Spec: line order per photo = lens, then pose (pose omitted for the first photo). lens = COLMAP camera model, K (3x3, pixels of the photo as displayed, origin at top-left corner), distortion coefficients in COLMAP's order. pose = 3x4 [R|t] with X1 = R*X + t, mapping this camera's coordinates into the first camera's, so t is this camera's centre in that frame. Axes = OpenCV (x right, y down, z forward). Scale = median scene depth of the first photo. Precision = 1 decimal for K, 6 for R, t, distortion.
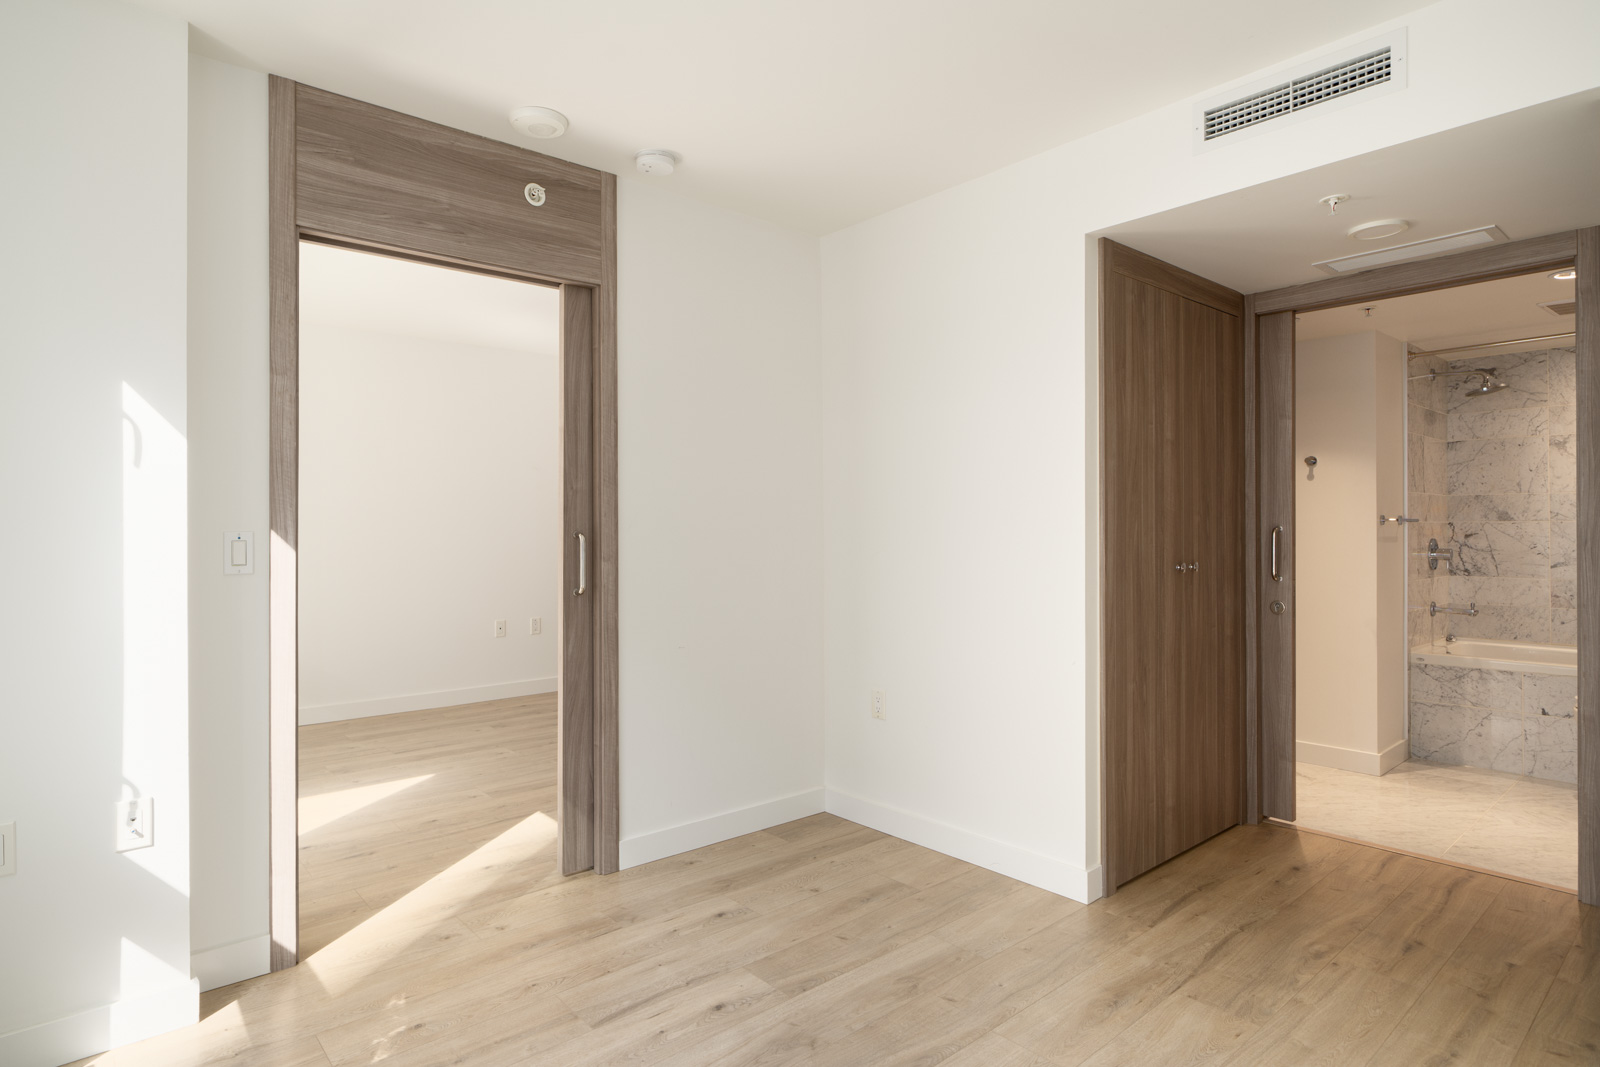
lens RADIAL K [[862.0, 0, 789.1], [0, 862.0, 527.4], [0, 0, 1]] dist [0.001834, 0.001262]
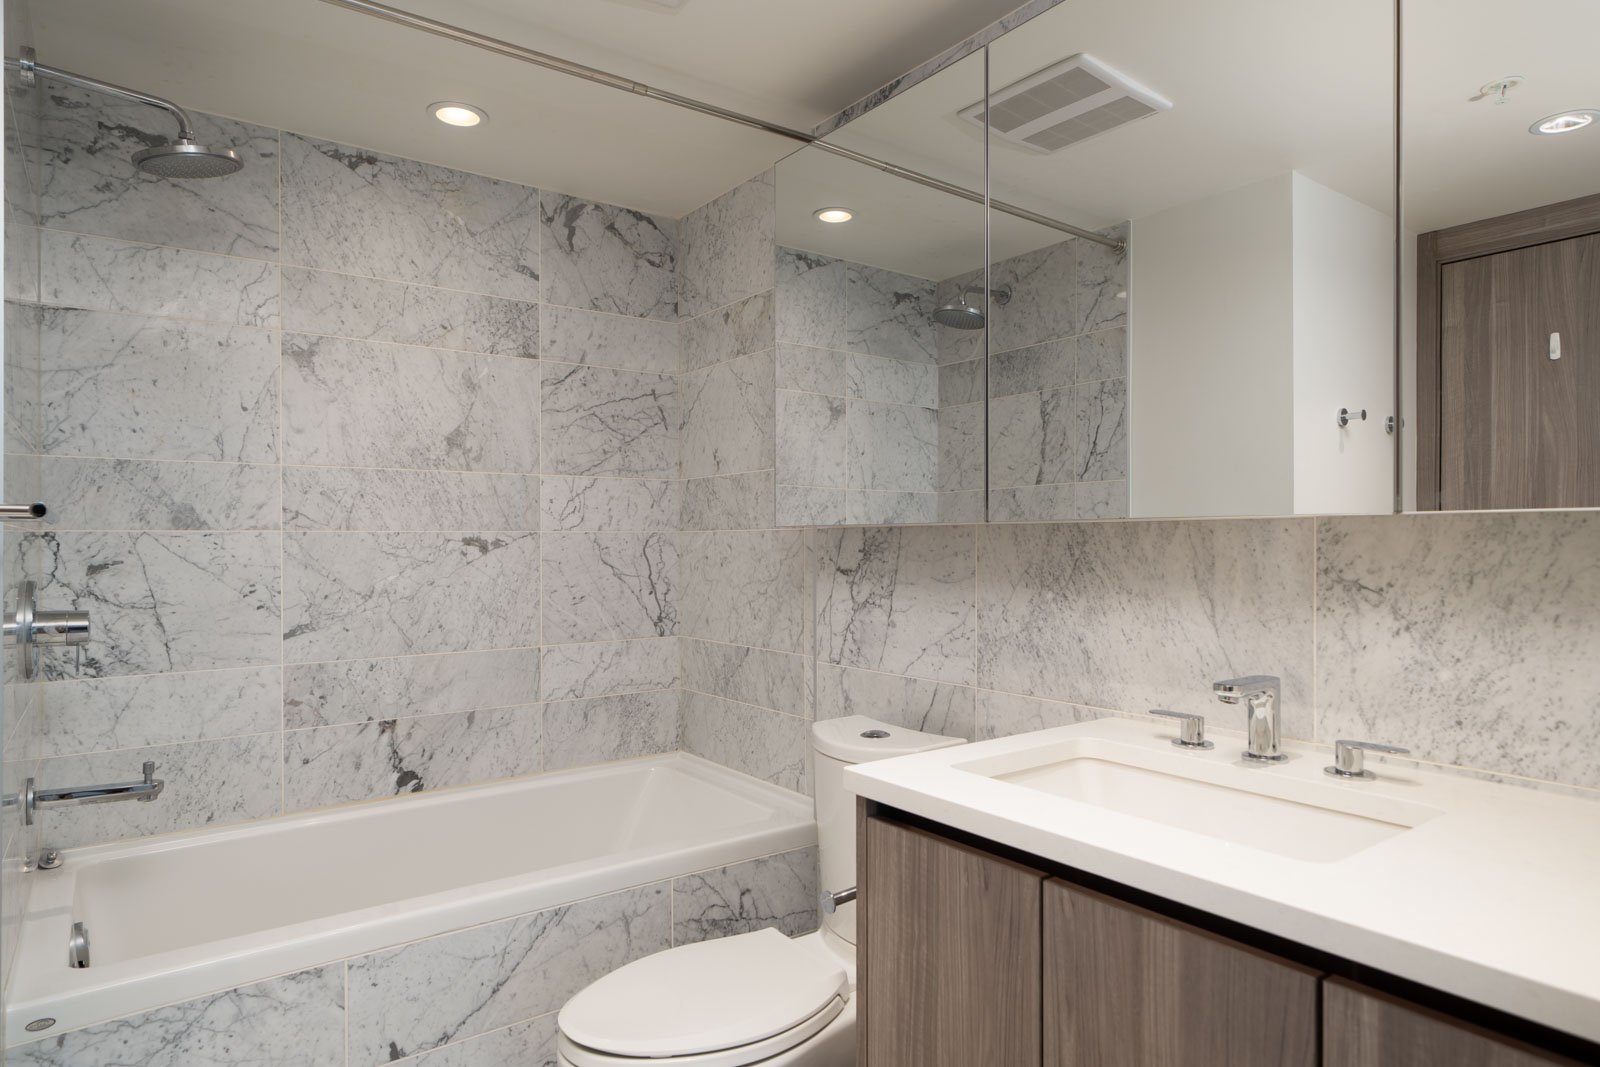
lens RADIAL K [[953.9, 0, 800.0], [0, 953.9, 533.5], [0, 0, 1]] dist [-0.002663, -0.001024]
pose [[0.085669, 0.001652, 0.996322, 0.422464], [-0.000318, 0.999999, -0.001631, -0.005007], [-0.996324, -0.000177, 0.085669, 0.691512]]
